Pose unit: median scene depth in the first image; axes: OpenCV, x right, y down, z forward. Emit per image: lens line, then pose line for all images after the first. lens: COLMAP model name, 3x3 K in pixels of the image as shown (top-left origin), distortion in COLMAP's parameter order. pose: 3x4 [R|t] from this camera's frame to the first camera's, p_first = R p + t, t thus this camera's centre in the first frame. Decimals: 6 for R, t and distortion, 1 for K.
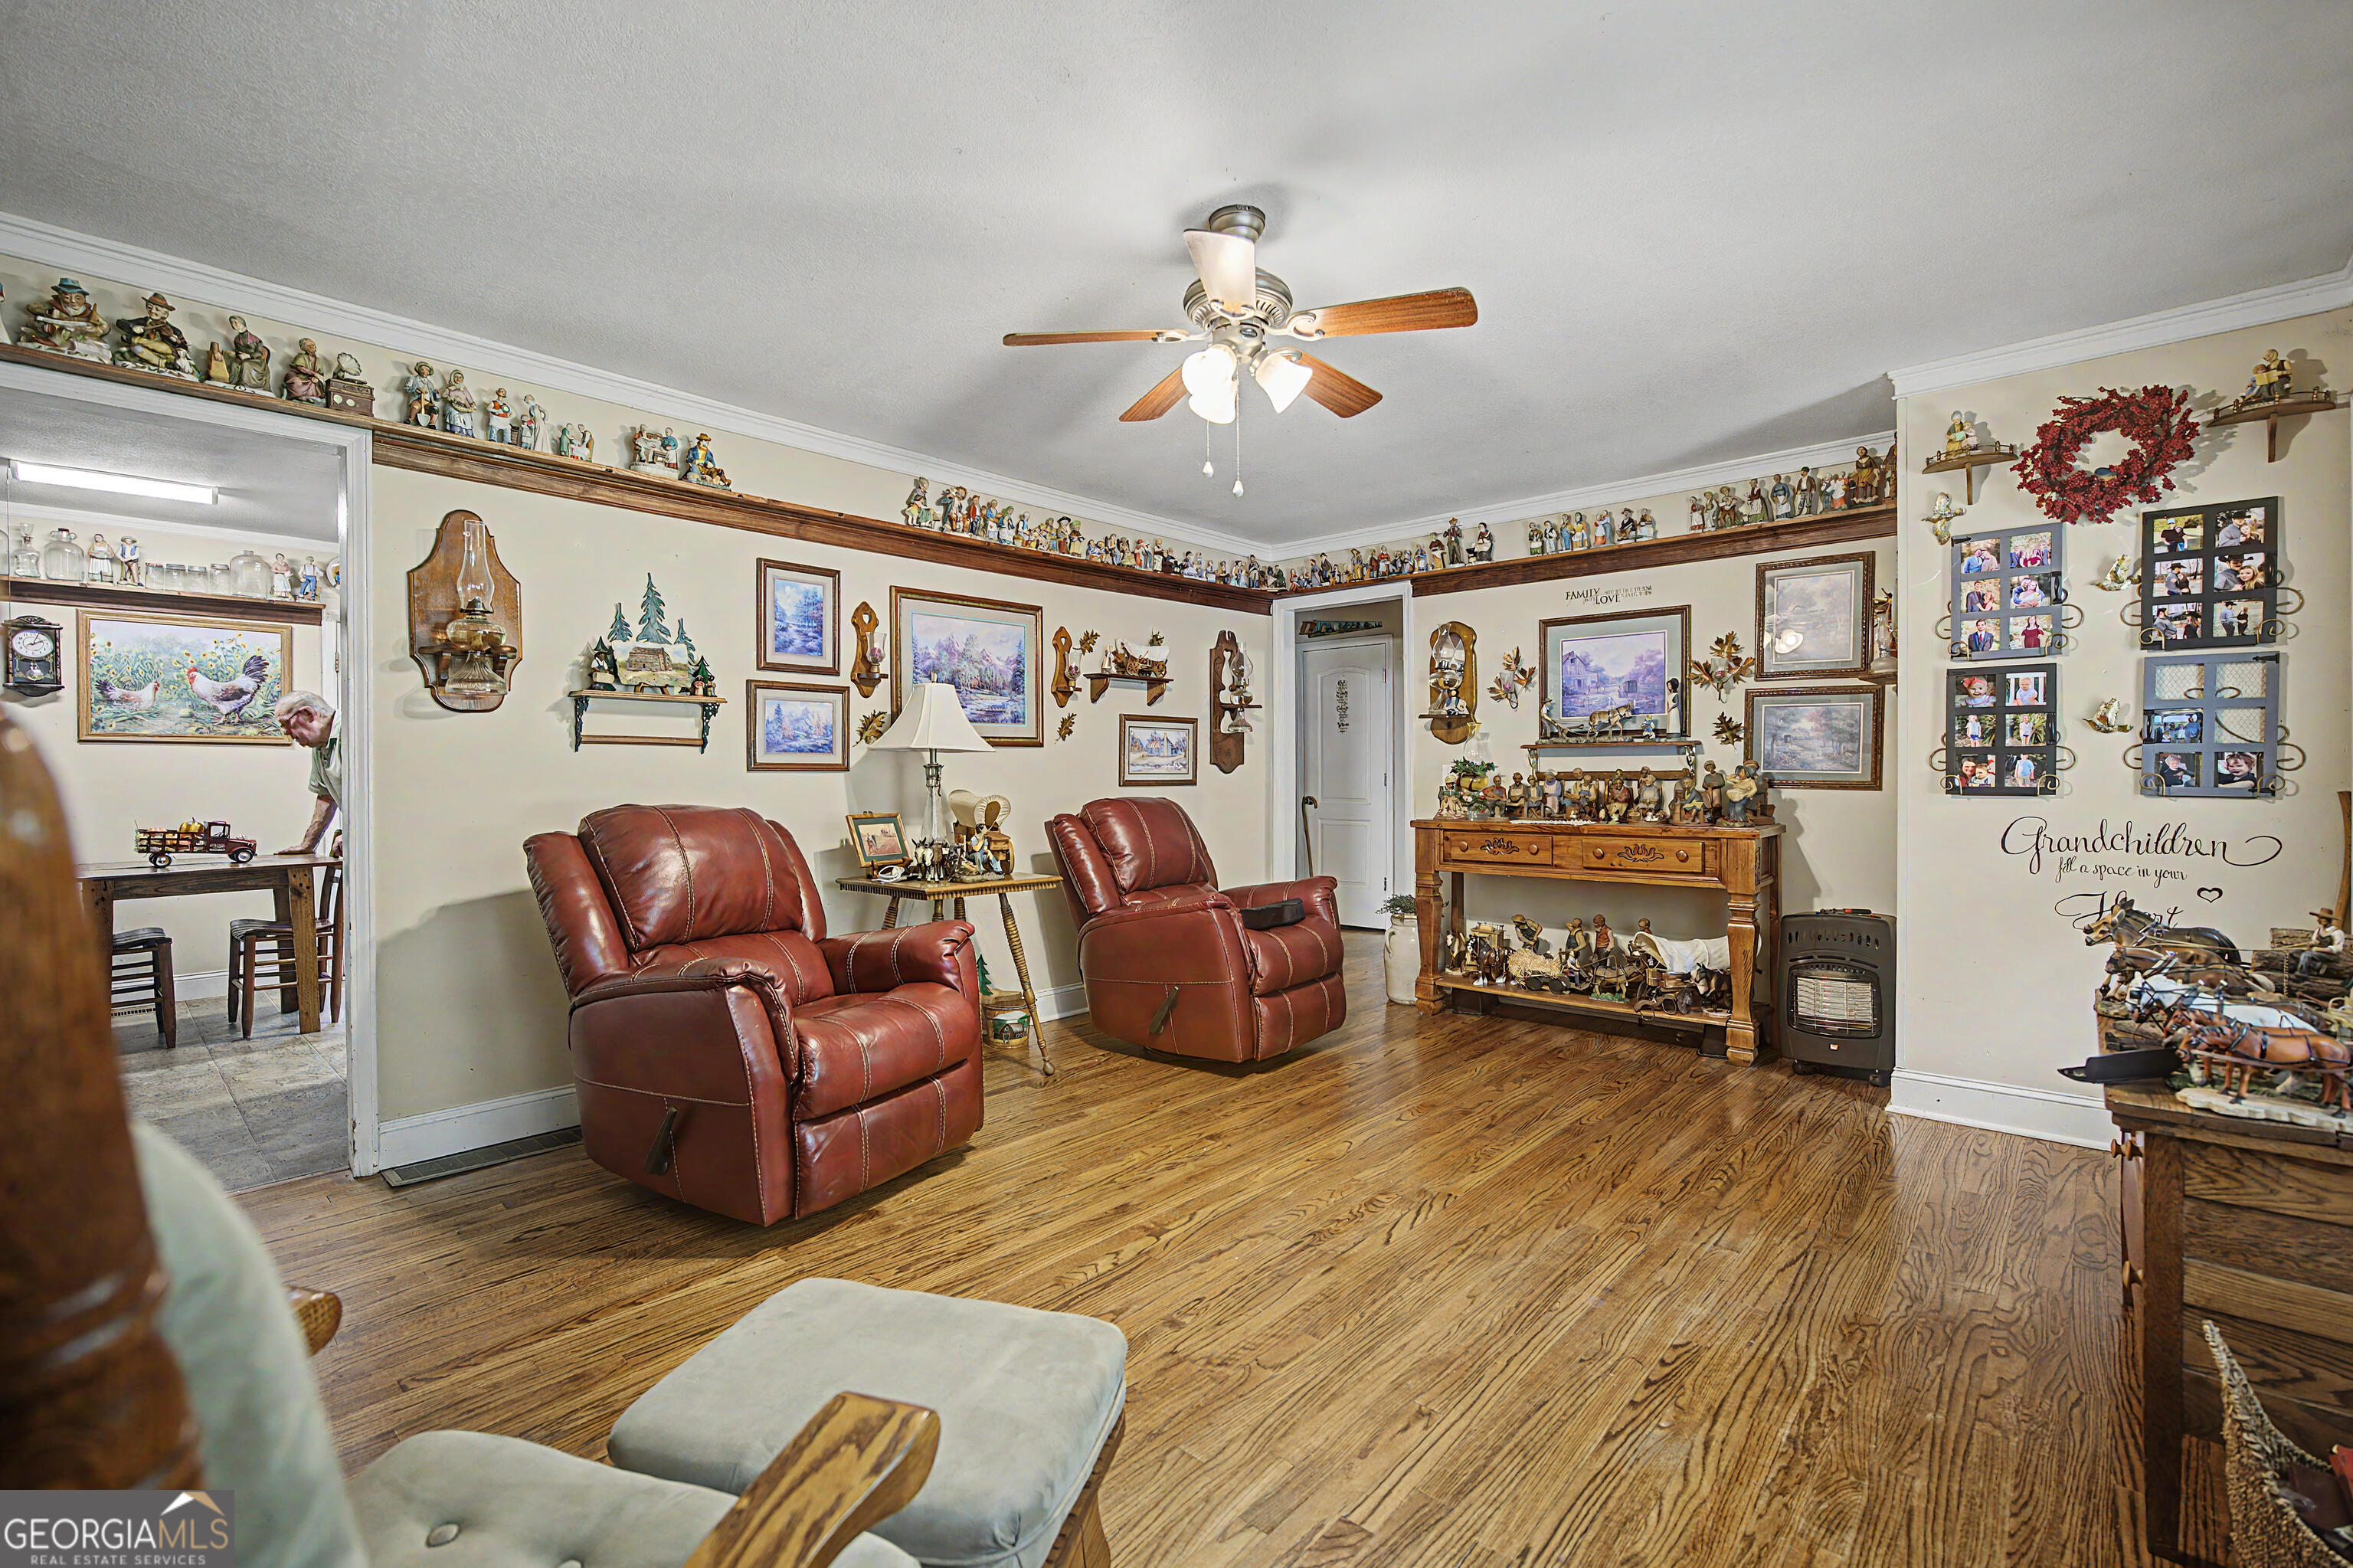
lens RADIAL K [[1032.1, 0, 1180.2], [0, 1032.1, 781.4], [0, 0, 1]] dist [-0.006395, 0.002791]
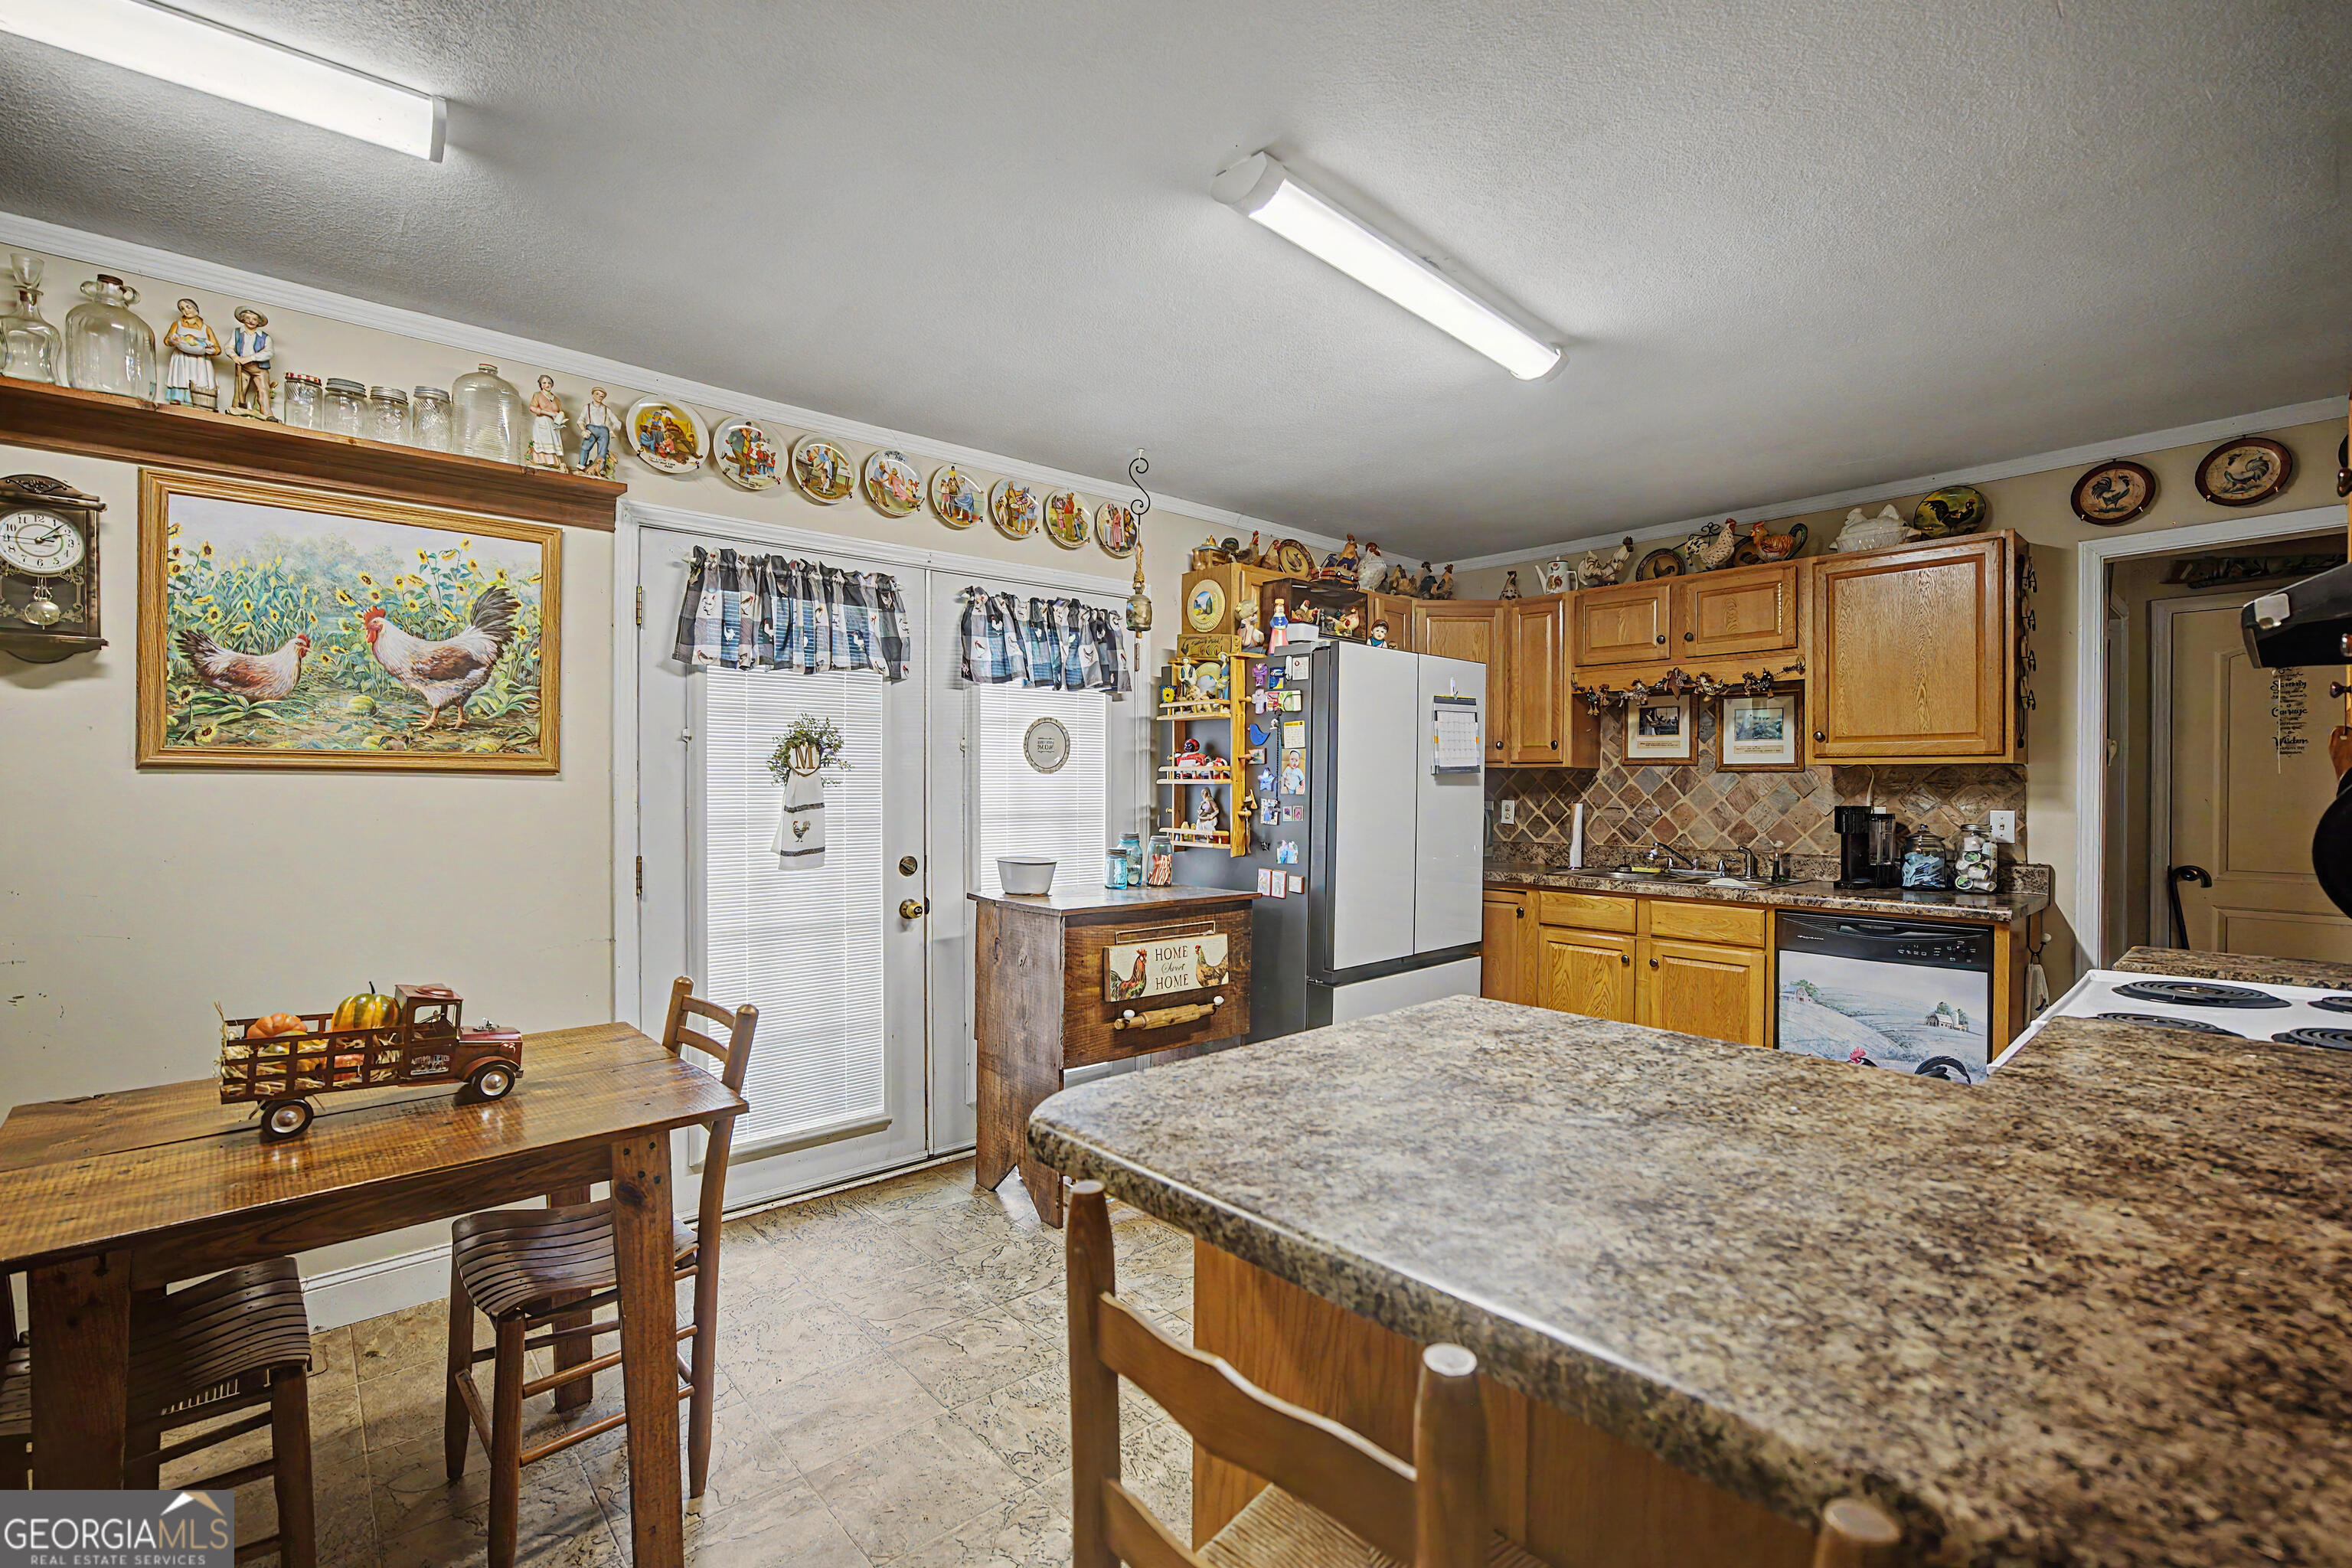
lens RADIAL K [[1070.5, 0, 1201.7], [0, 1070.5, 783.3], [0, 0, 1]] dist [-0.002385, 0.000566]
pose [[0.994413, 0.009930, -0.105090, -0.556588], [-0.010934, 0.999900, -0.008984, -0.032012], [0.104991, 0.010083, 0.994422, 0.579326]]
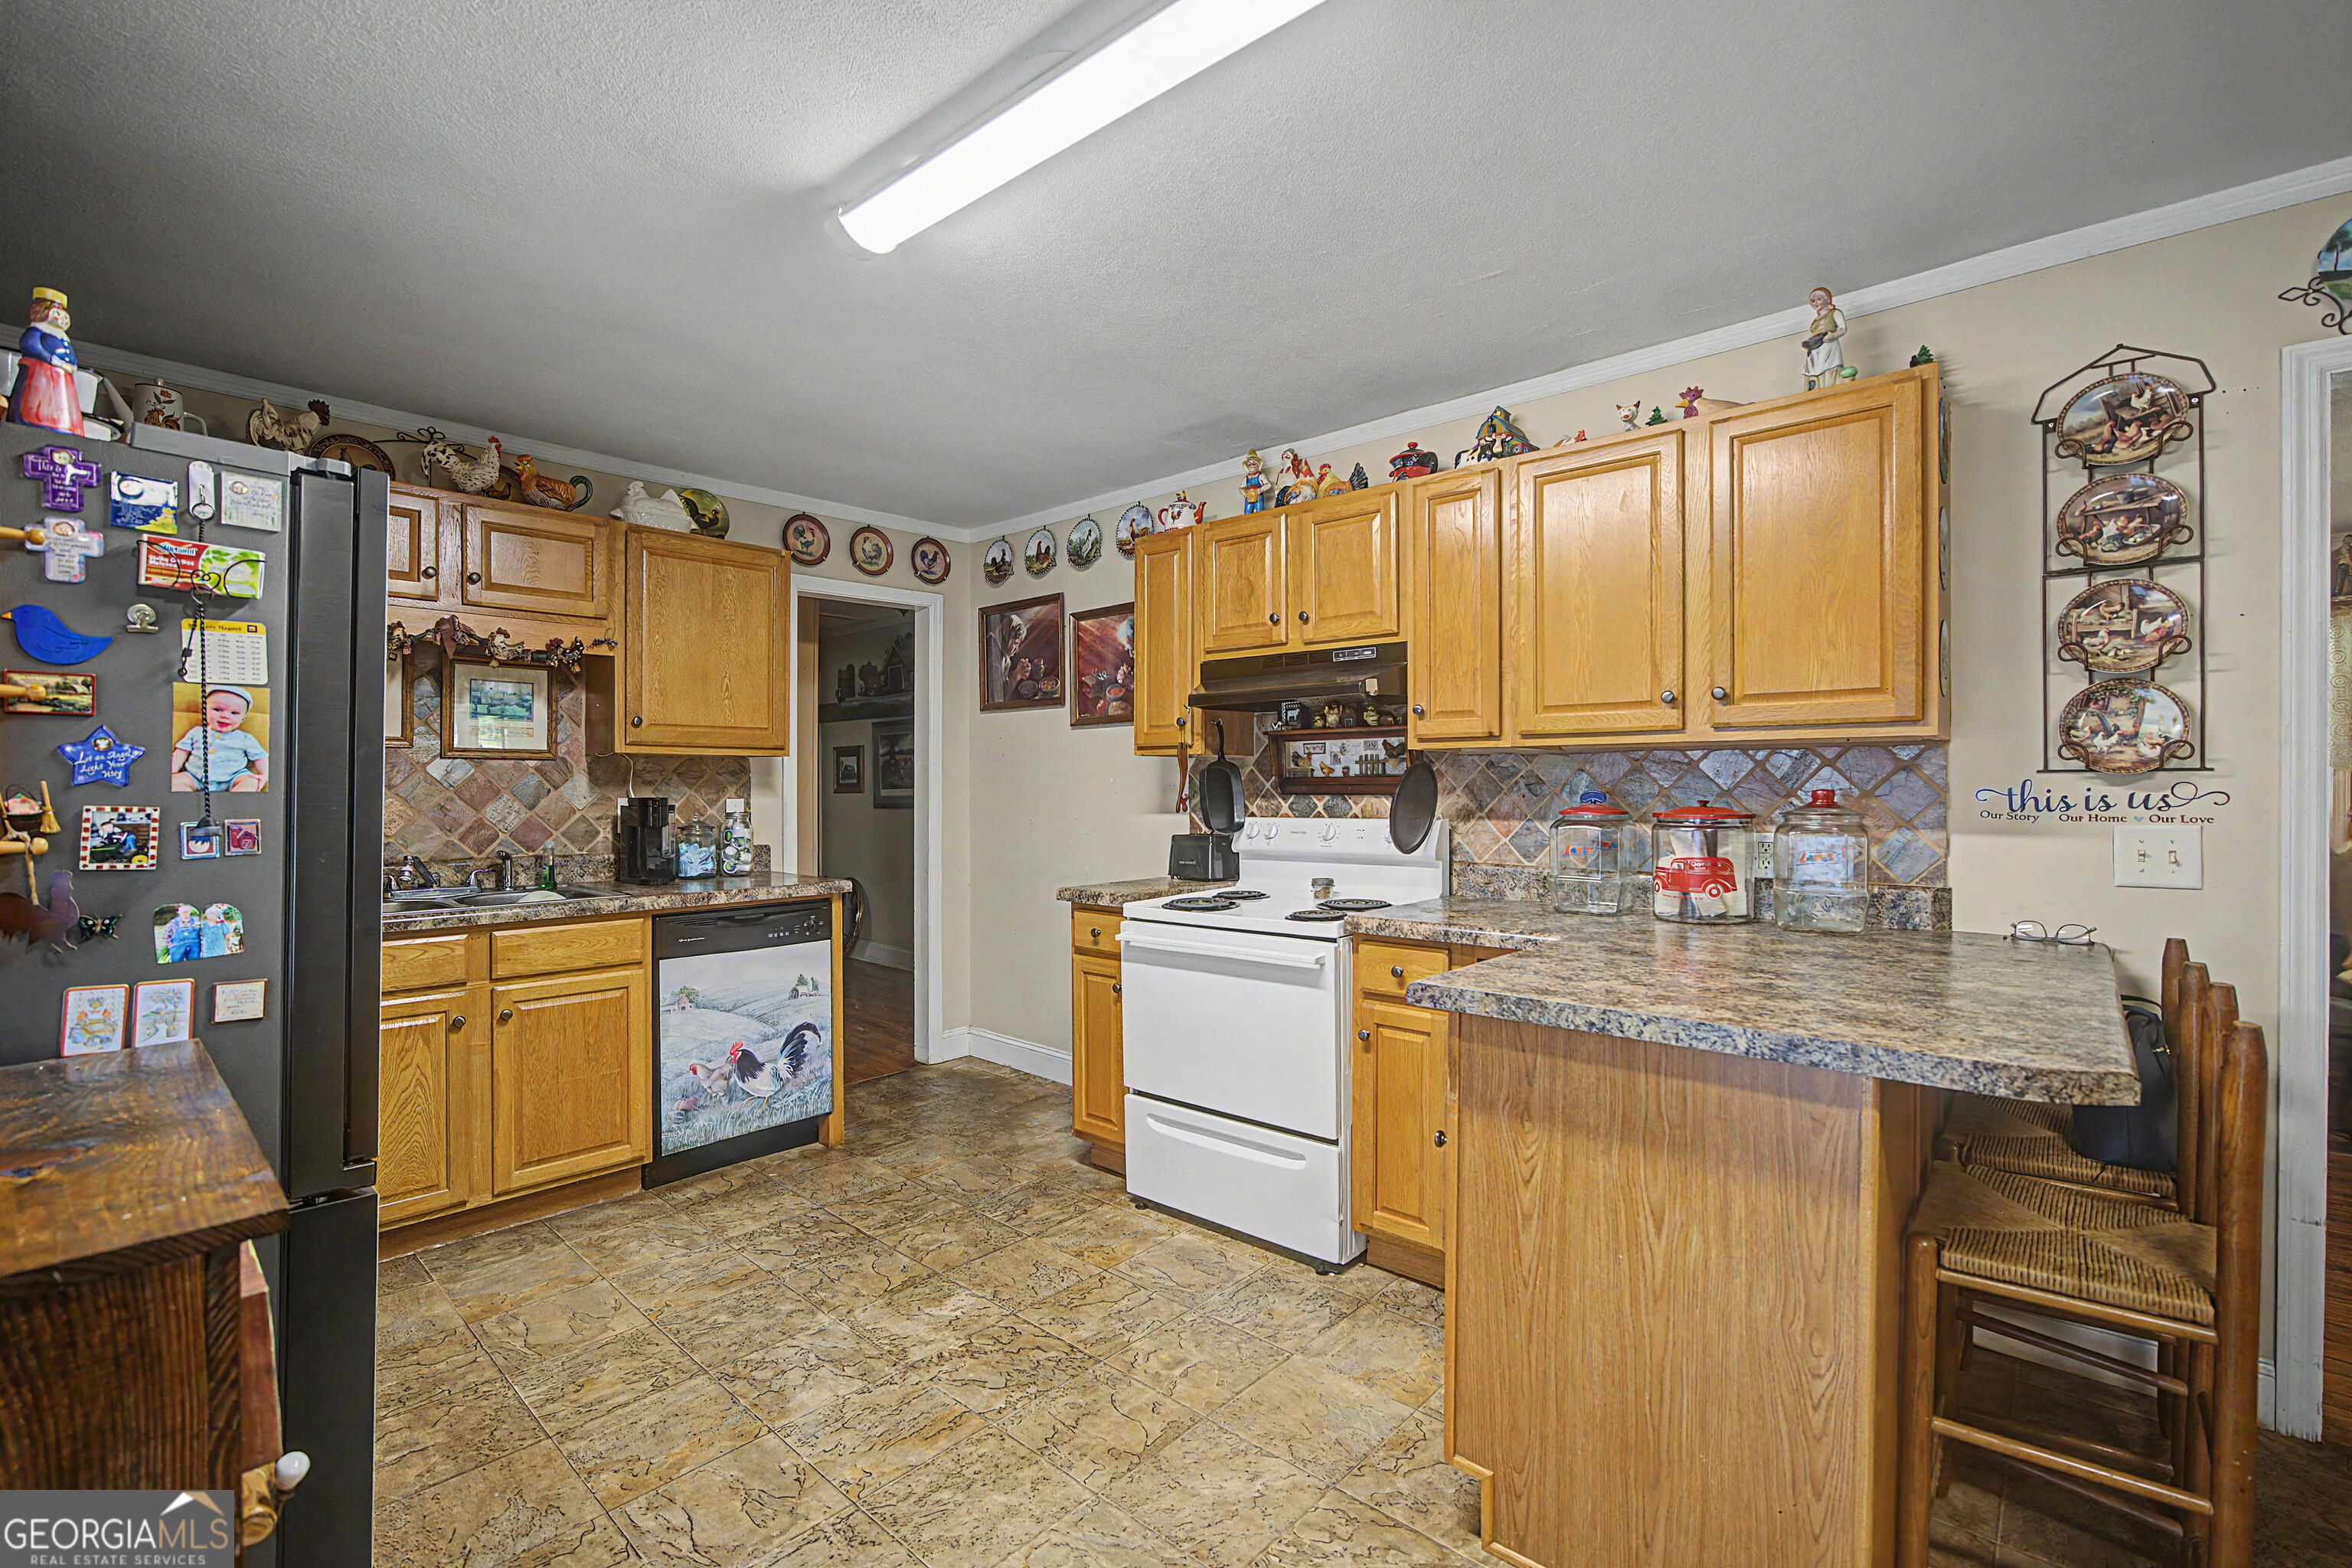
lens RADIAL K [[1031.6, 0, 1179.7], [0, 1031.6, 781.4], [0, 0, 1]] dist [-0.006395, 0.002791]
pose [[-0.001066, 0.008448, 0.999964, -0.867483], [0.006291, 0.999945, -0.008441, -0.030711], [-0.999980, 0.006282, -0.001119, 1.030837]]
